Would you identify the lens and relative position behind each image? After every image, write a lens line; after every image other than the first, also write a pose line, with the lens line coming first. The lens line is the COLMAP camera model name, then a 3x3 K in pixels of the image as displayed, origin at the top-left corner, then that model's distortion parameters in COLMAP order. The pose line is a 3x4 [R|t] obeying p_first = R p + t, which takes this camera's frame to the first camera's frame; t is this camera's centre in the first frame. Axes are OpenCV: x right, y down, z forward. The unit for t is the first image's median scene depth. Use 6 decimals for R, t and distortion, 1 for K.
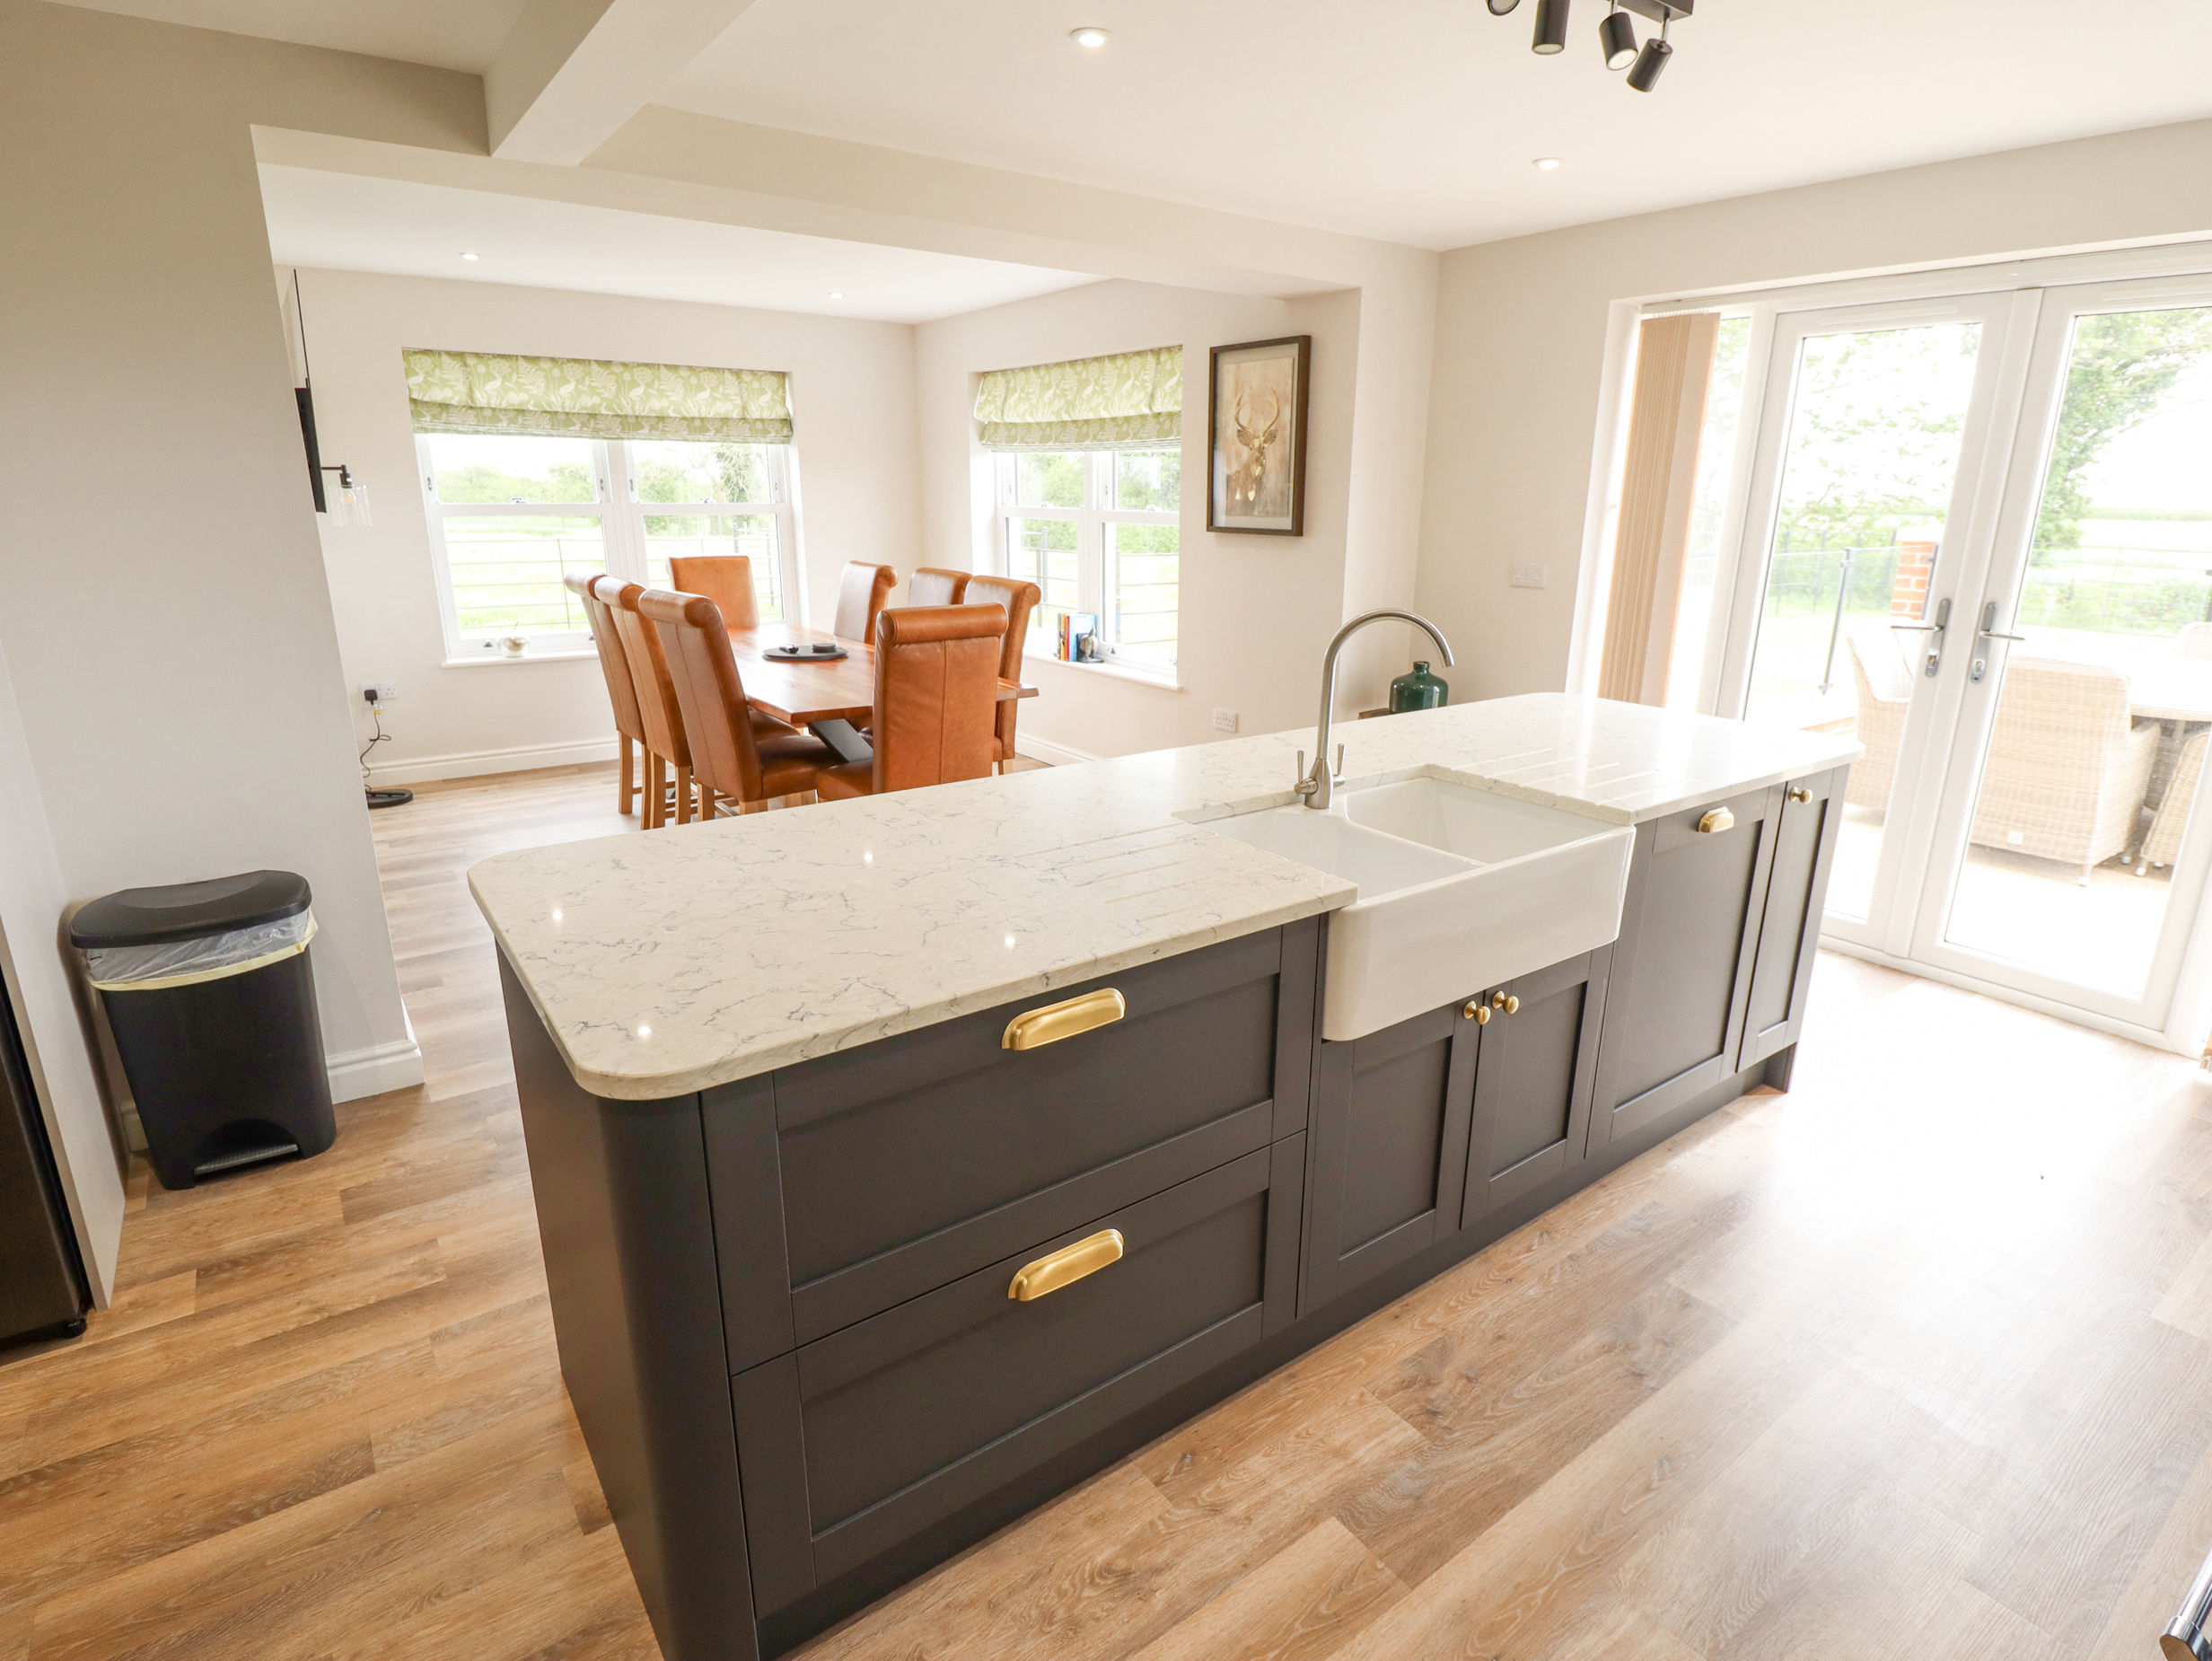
lens RADIAL K [[1153.4, 0, 1128.9], [0, 1153.4, 820.0], [0, 0, 1]] dist [0.000491, -0.014389]
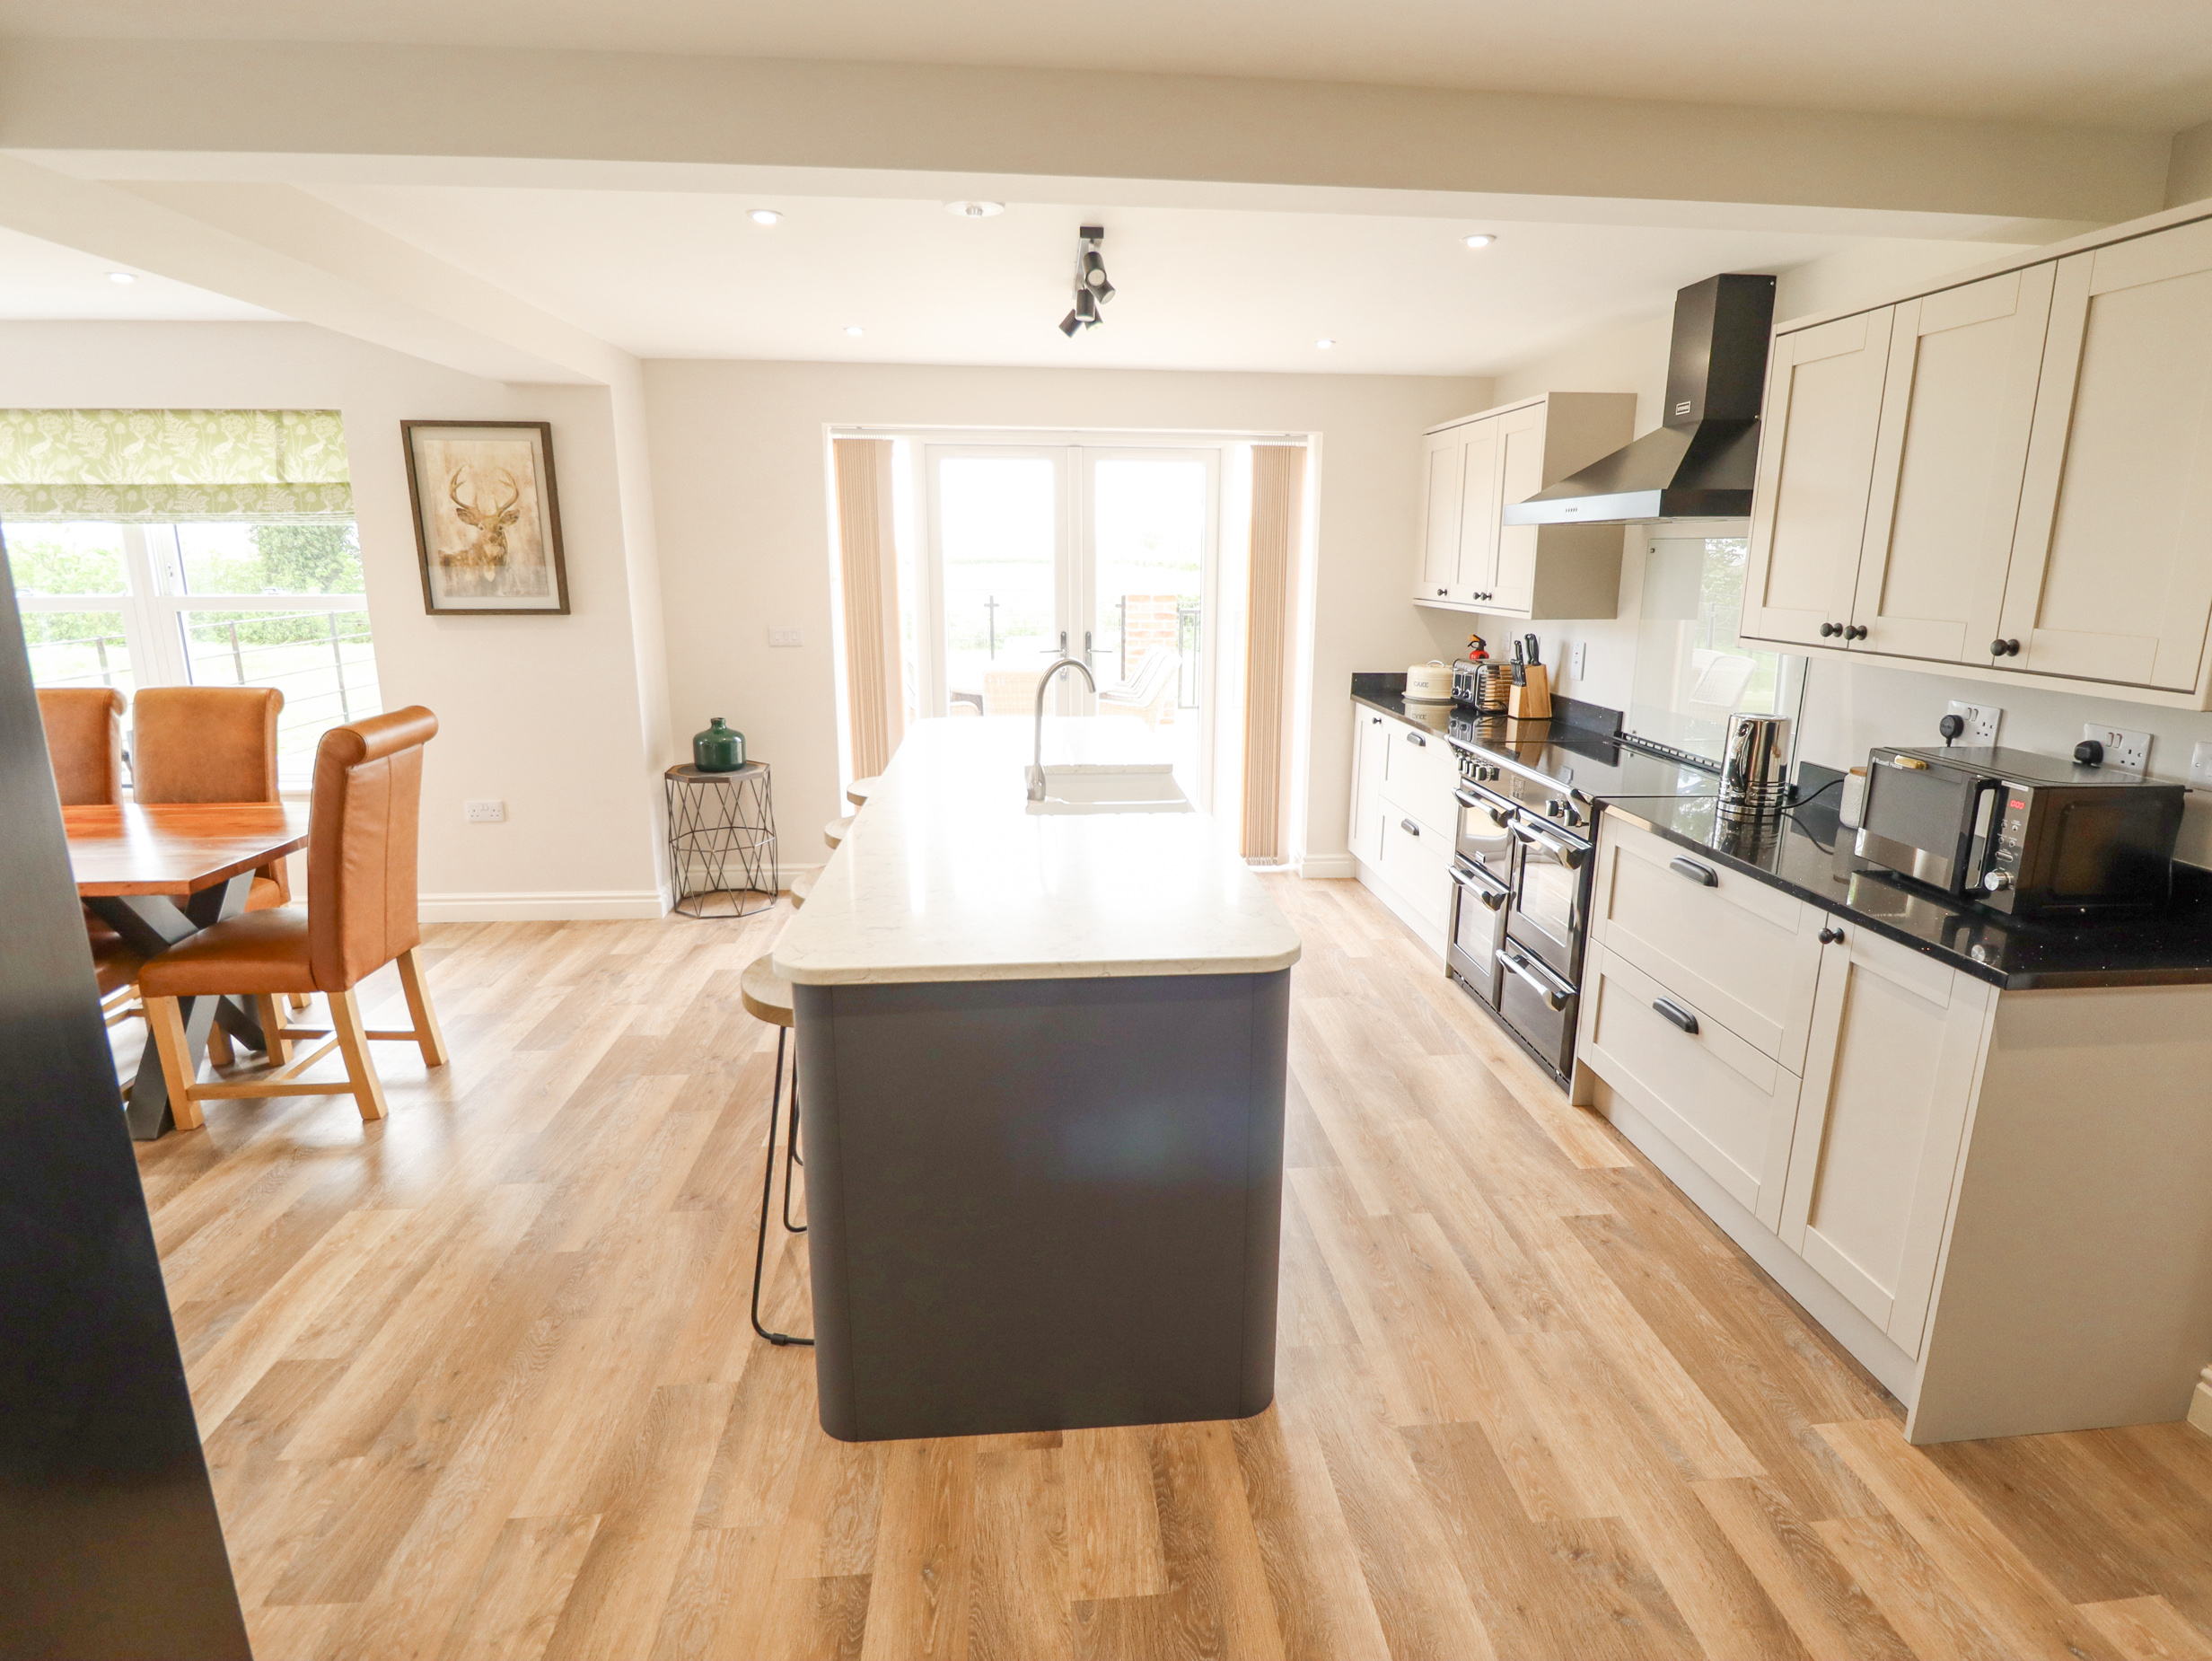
lens RADIAL K [[1153.4, 0, 1128.9], [0, 1153.4, 820.0], [0, 0, 1]] dist [0.000491, -0.014389]
pose [[0.515382, -0.199360, 0.833449, -0.395049], [0.235443, 0.968078, 0.085972, -0.033272], [-0.823983, 0.151922, 0.545868, 0.050544]]
